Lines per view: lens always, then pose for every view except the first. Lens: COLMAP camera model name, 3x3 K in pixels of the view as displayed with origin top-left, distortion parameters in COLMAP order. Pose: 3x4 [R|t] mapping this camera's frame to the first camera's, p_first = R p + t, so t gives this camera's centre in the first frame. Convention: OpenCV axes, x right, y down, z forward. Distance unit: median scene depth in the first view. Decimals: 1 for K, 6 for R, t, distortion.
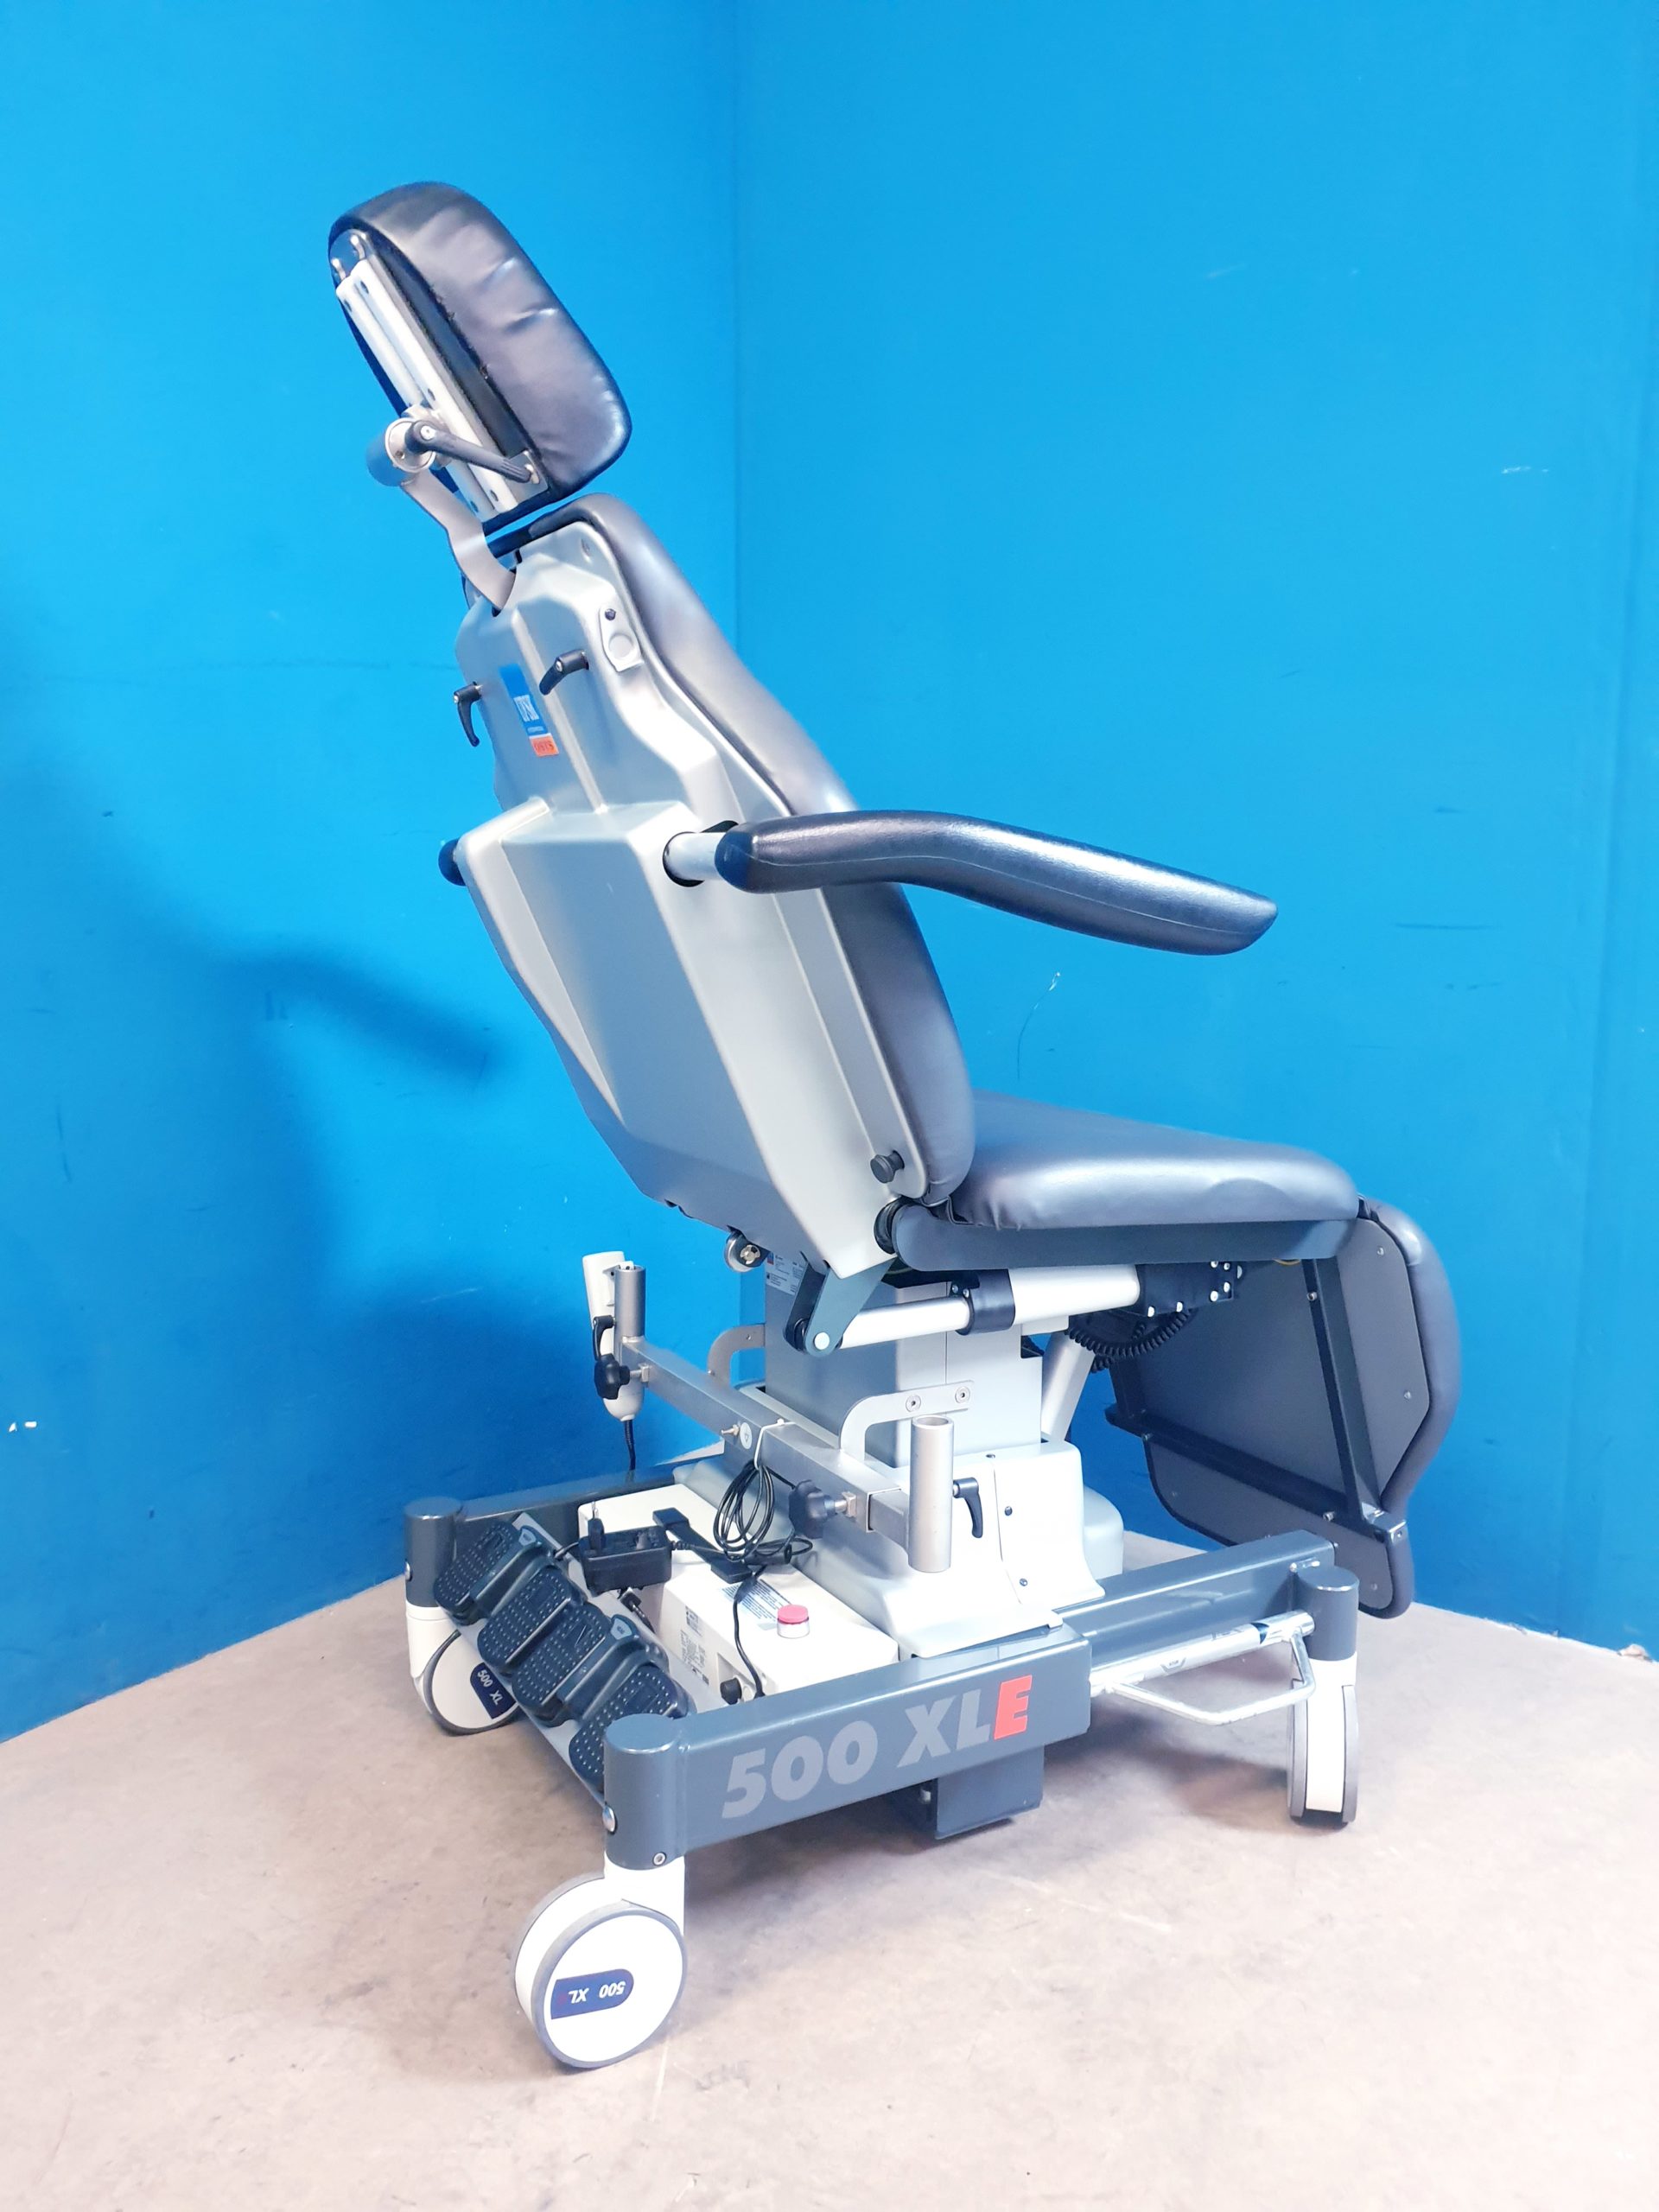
lens RADIAL K [[1702.7, 0, 834.4], [0, 1702.7, 1121.3], [0, 0, 1]] dist [0.032037, 0.012542]
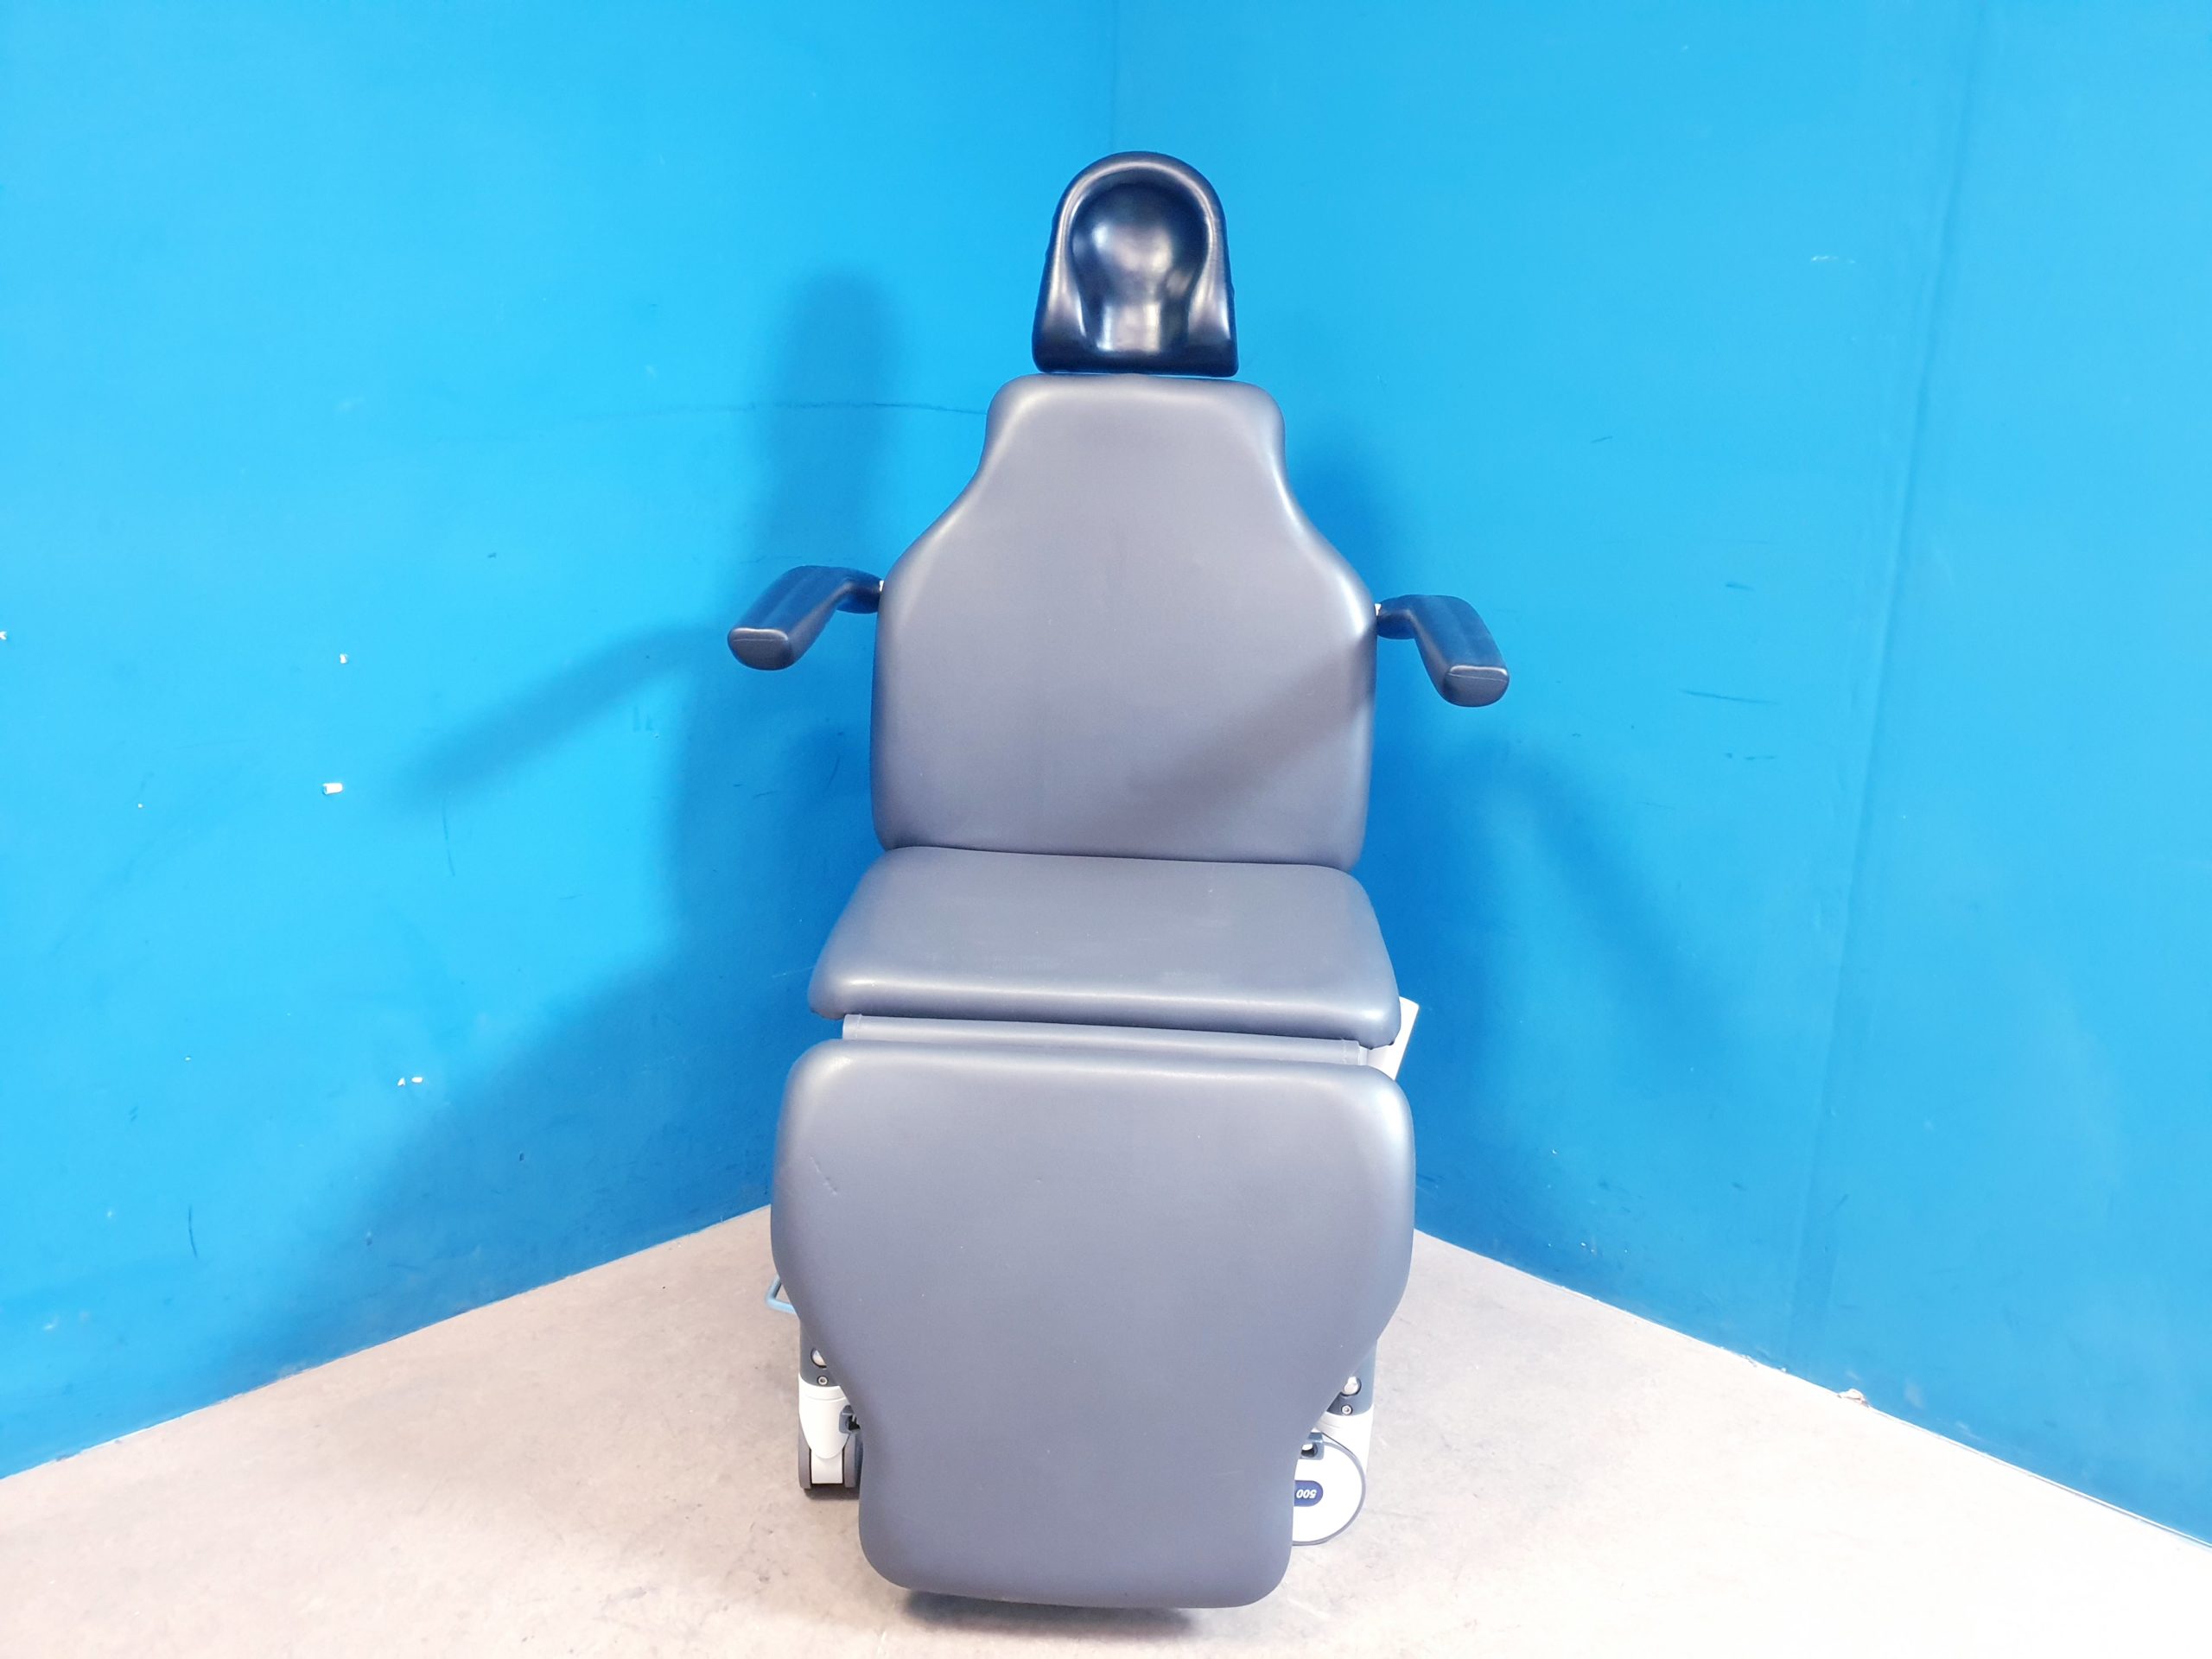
lens RADIAL K [[1702.7, 0, 1107.0], [0, 1702.7, 833.8], [0, 0, 1]] dist [0.032037, 0.012542]
pose [[0.991387, 0.060010, -0.116408, 0.139186], [-0.051344, 0.995780, 0.076069, -0.116173], [0.120482, -0.069437, 0.990284, -0.099610]]
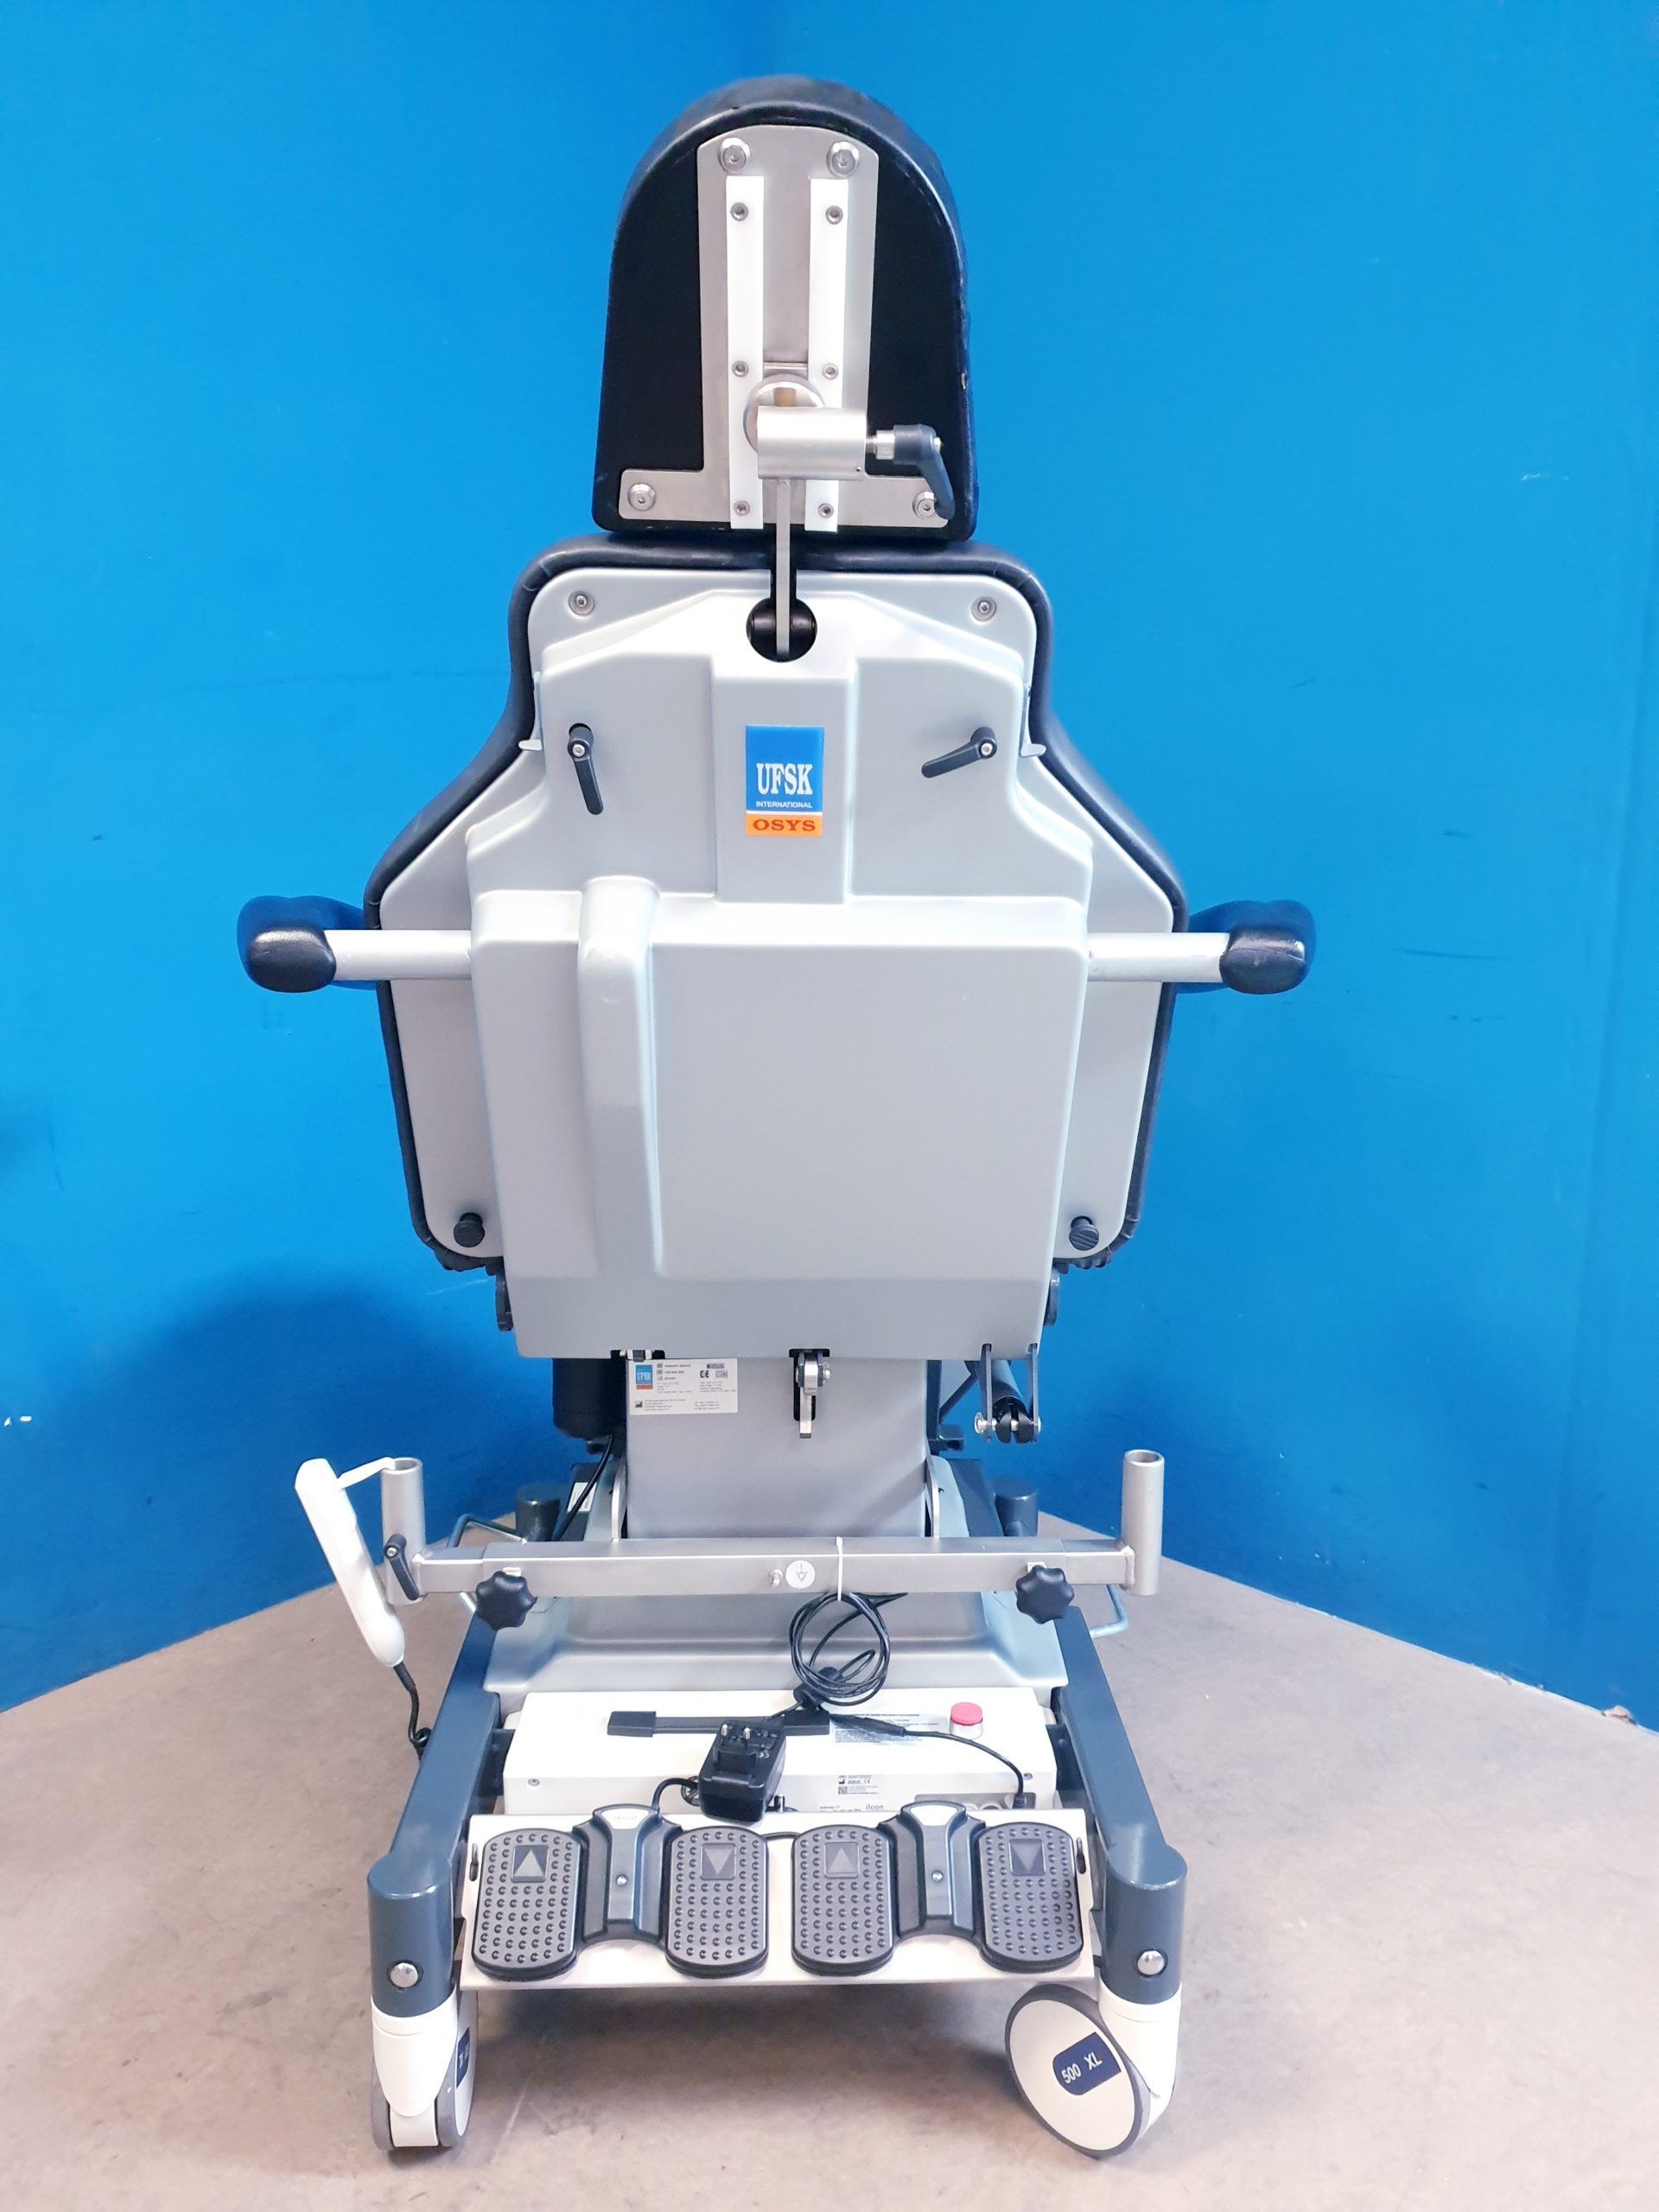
lens RADIAL K [[1702.7, 0, 840.4], [0, 1702.7, 1106.1], [0, 0, 1]] dist [0.032037, 0.012542]
pose [[0.994418, 0.026307, -0.102178, 0.149490], [-0.021424, 0.998589, 0.048590, -0.087268], [0.103312, -0.046129, 0.993579, 0.011613]]
